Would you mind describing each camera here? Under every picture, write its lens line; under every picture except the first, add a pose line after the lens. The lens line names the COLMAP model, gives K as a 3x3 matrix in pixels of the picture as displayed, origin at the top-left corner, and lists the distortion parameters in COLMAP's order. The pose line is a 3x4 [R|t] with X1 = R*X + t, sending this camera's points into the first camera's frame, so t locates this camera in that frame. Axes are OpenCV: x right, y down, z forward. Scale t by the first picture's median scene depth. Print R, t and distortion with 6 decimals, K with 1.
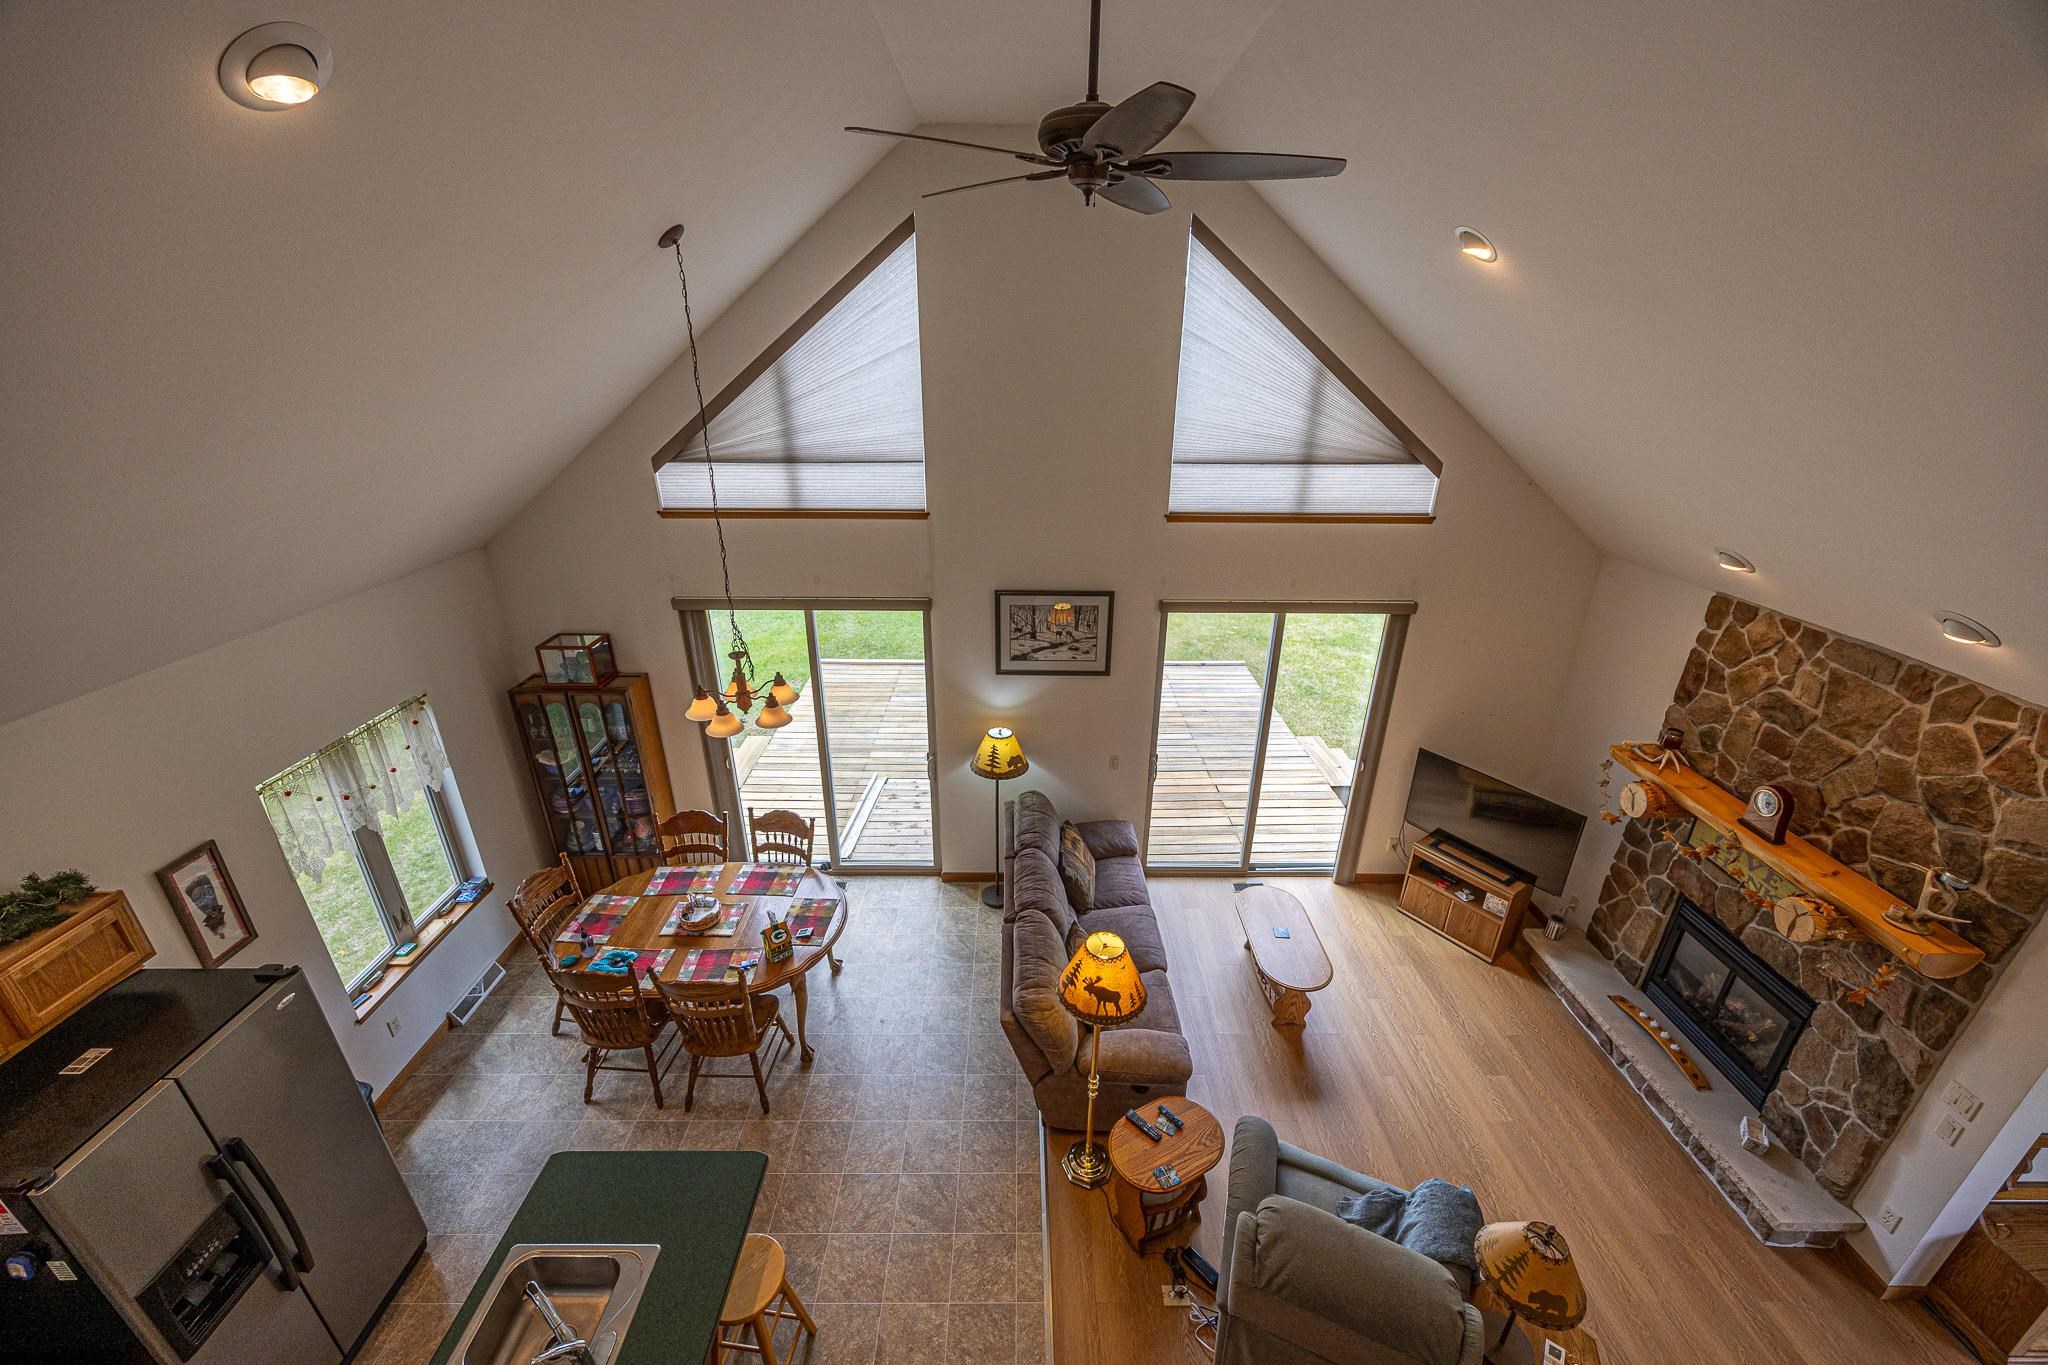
lens RADIAL K [[780.2, 0, 1021.9], [0, 780.2, 686.5], [0, 0, 1]] dist [-0.002682, 0.000069]
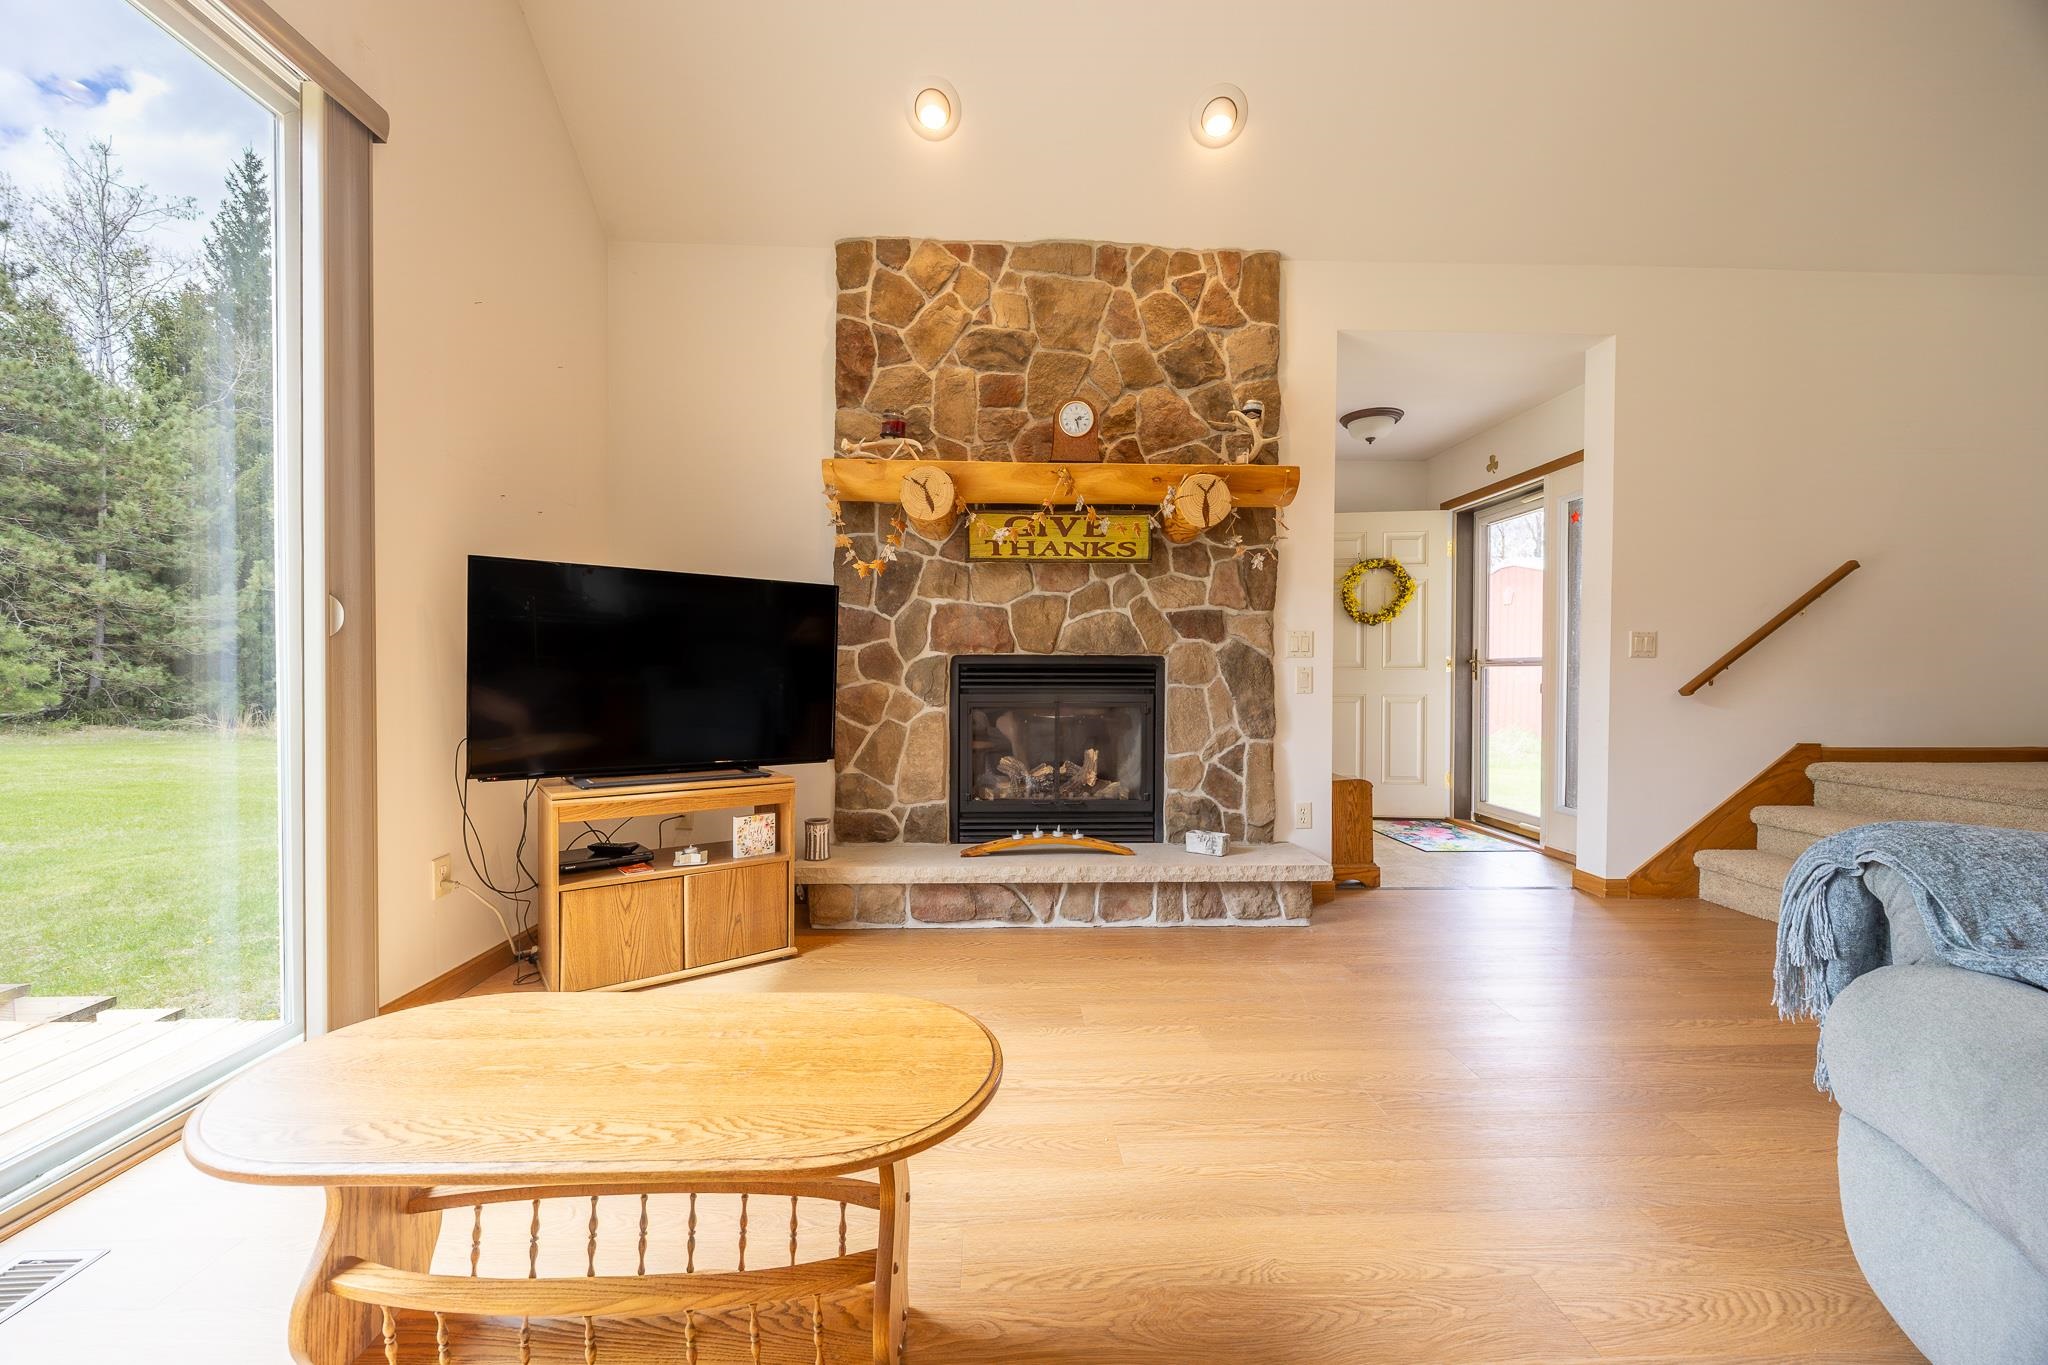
lens RADIAL K [[780.2, 0, 1021.9], [0, 780.2, 686.5], [0, 0, 1]] dist [-0.002682, 0.000069]
pose [[-0.030339, -0.024495, 0.999239, 0.148877], [0.392043, 0.919302, 0.034439, 0.294027], [-0.919447, 0.392789, -0.018288, 0.991453]]
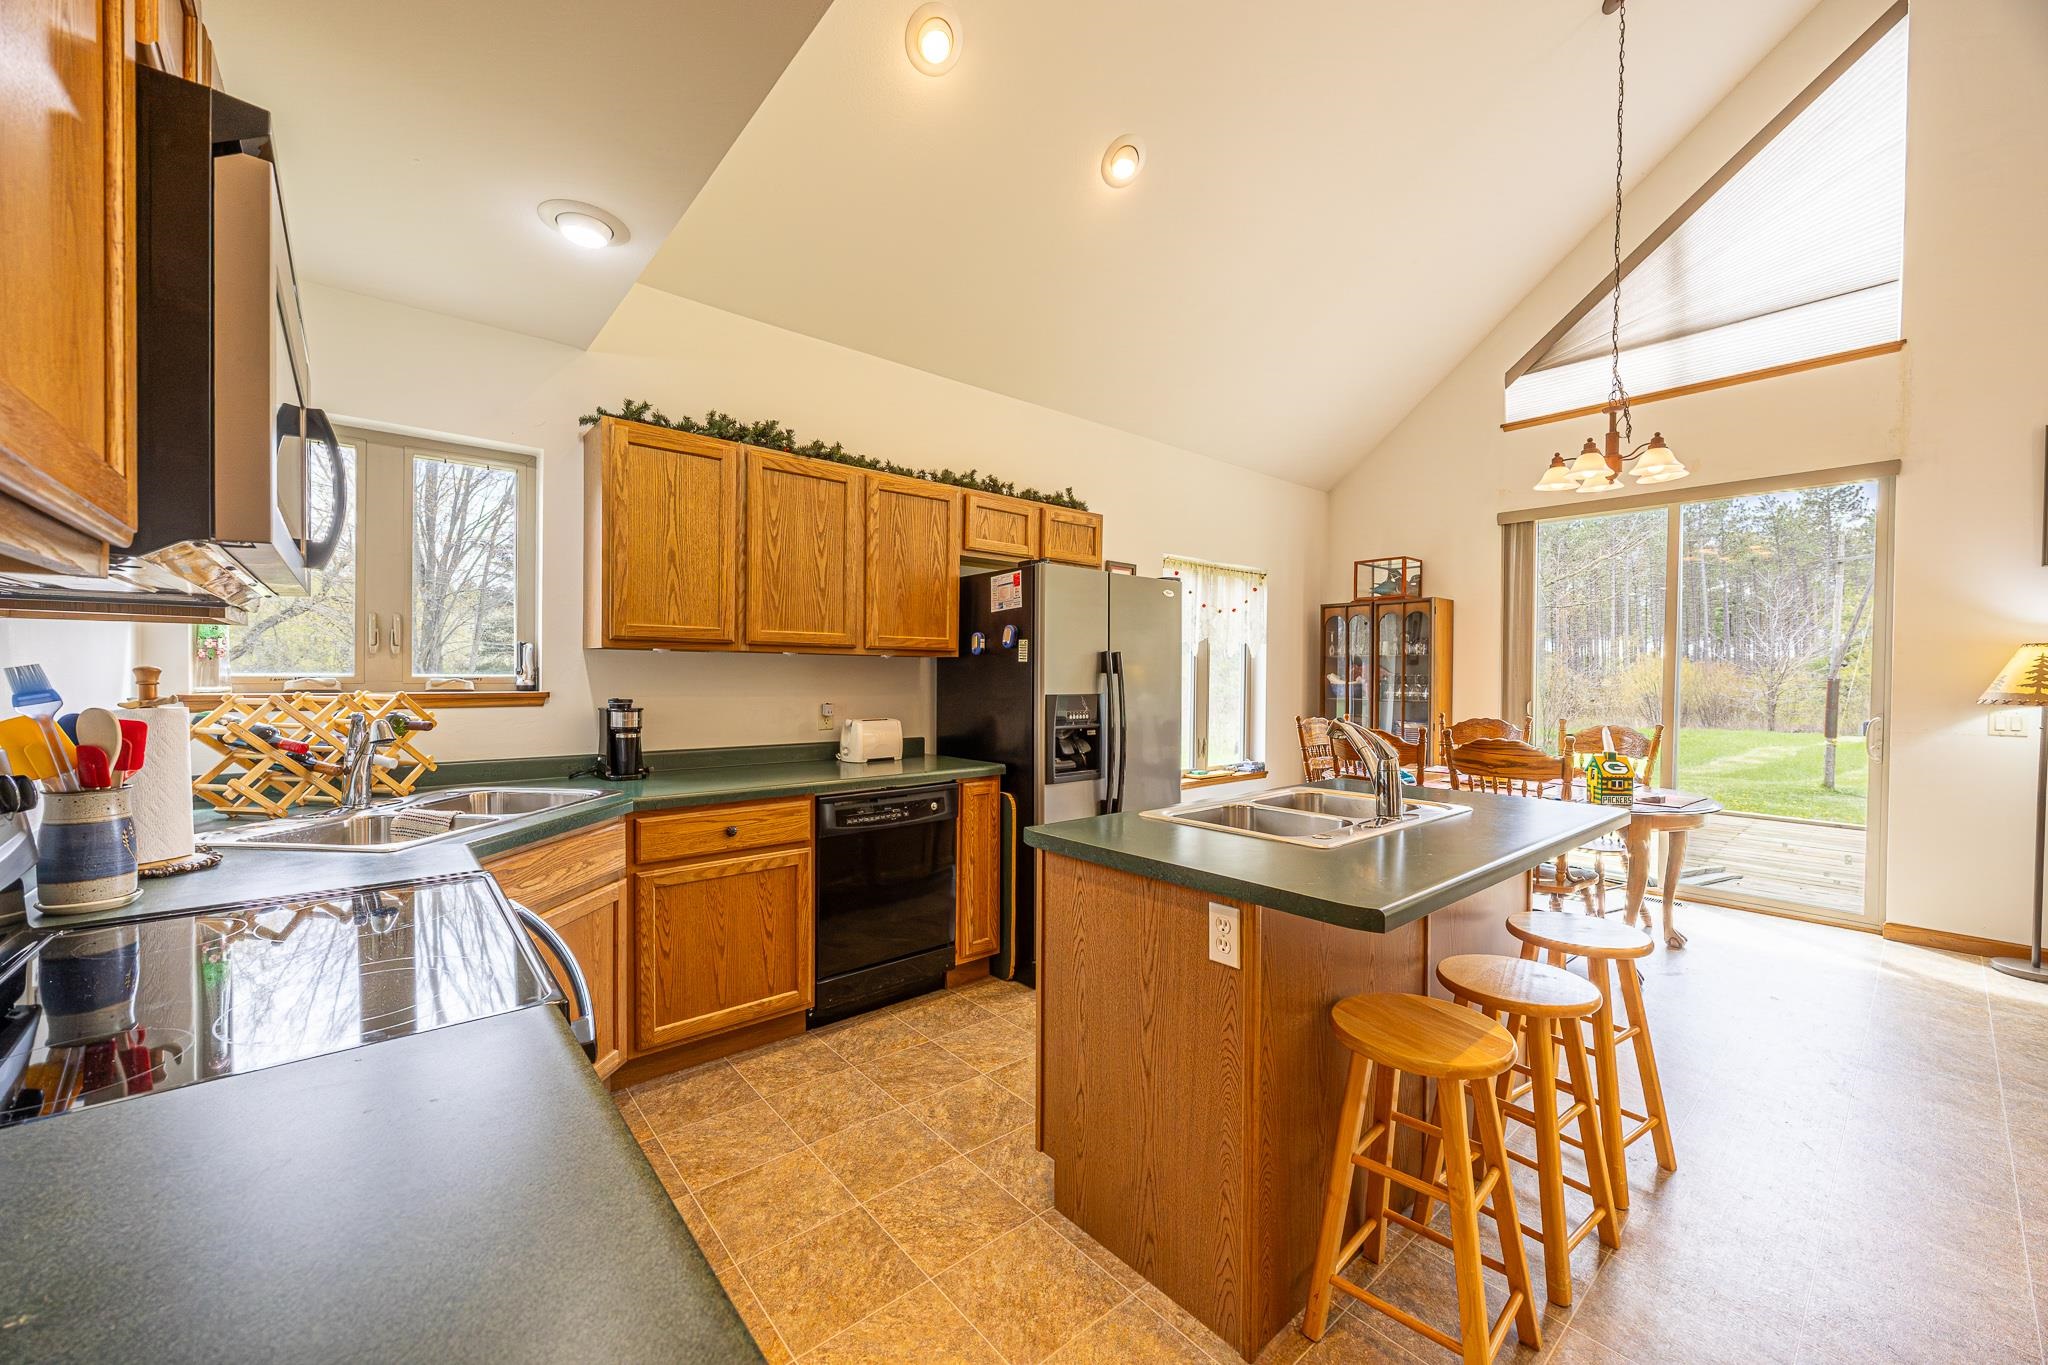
lens RADIAL K [[780.2, 0, 1021.9], [0, 780.2, 686.5], [0, 0, 1]] dist [-0.002682, 0.000069]
pose [[0.642941, 0.012379, -0.765816, -0.100420], [-0.309971, 0.918533, -0.245388, 0.591448], [0.700389, 0.395151, 0.594399, 0.110672]]
